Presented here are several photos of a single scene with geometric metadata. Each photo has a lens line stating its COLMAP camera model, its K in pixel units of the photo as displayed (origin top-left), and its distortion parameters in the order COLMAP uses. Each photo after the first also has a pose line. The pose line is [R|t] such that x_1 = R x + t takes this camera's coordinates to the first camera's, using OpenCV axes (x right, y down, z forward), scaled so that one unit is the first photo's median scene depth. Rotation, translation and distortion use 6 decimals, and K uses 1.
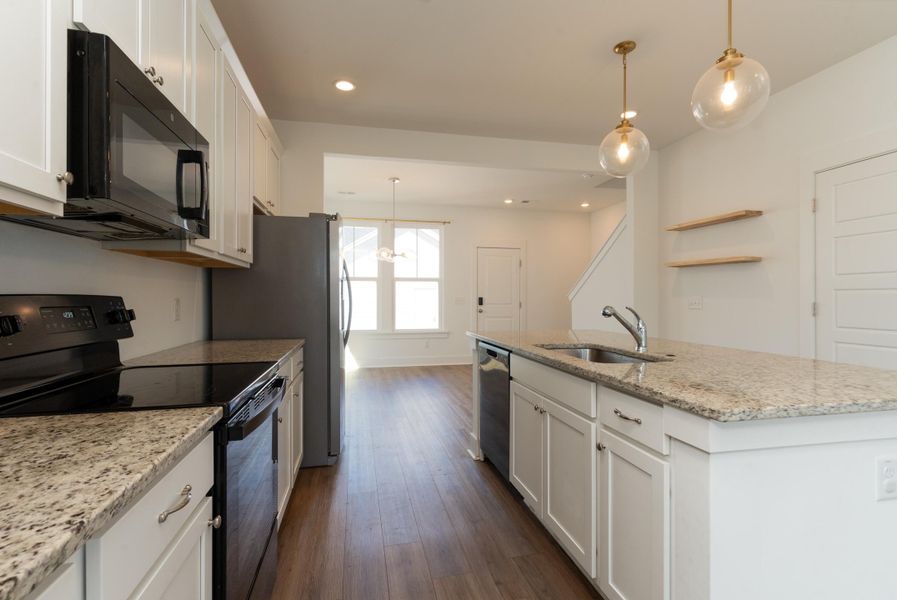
lens RADIAL K [[428.7, 0, 446.5], [0, 428.7, 297.2], [0, 0, 1]] dist [0.009402, 0.000482]
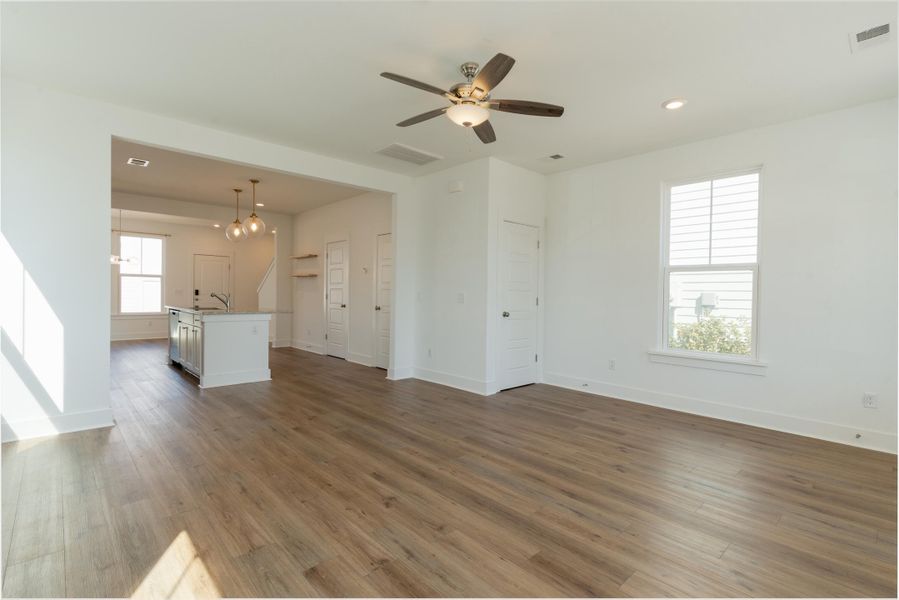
lens RADIAL K [[429.7, 0, 448.9], [0, 429.7, 297.6], [0, 0, 1]] dist [0.009402, 0.000482]
pose [[0.860587, 0.007922, 0.509243, 0.073287], [-0.015420, 0.999826, 0.010505, -0.001382], [-0.509071, -0.016893, 0.860559, -0.666672]]
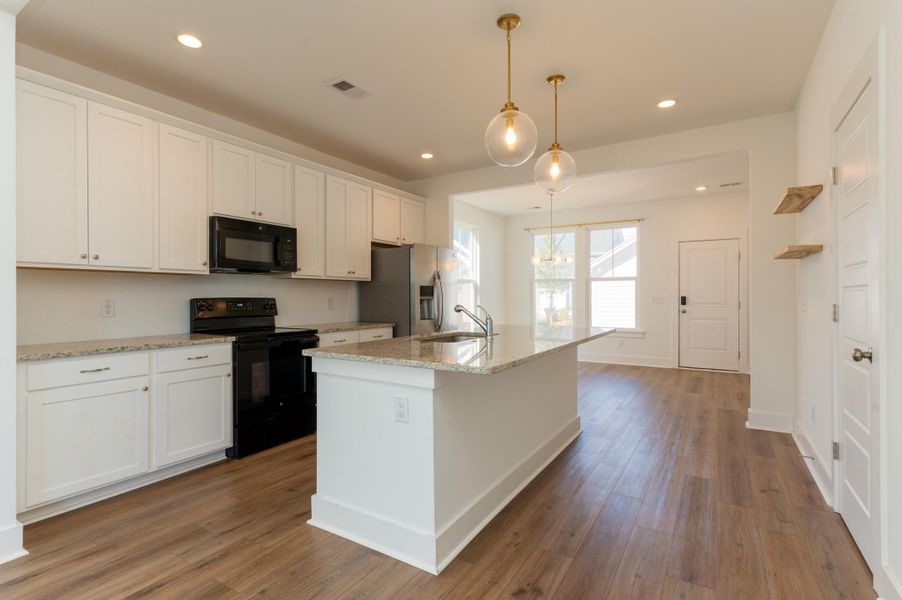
lens RADIAL K [[431.1, 0, 447.6], [0, 431.1, 297.3], [0, 0, 1]] dist [0.009402, 0.000482]
pose [[0.715079, -0.000460, -0.699044, 0.375104], [0.003465, 0.999990, 0.002886, -0.002131], [0.699035, -0.004486, 0.715073, -0.010574]]
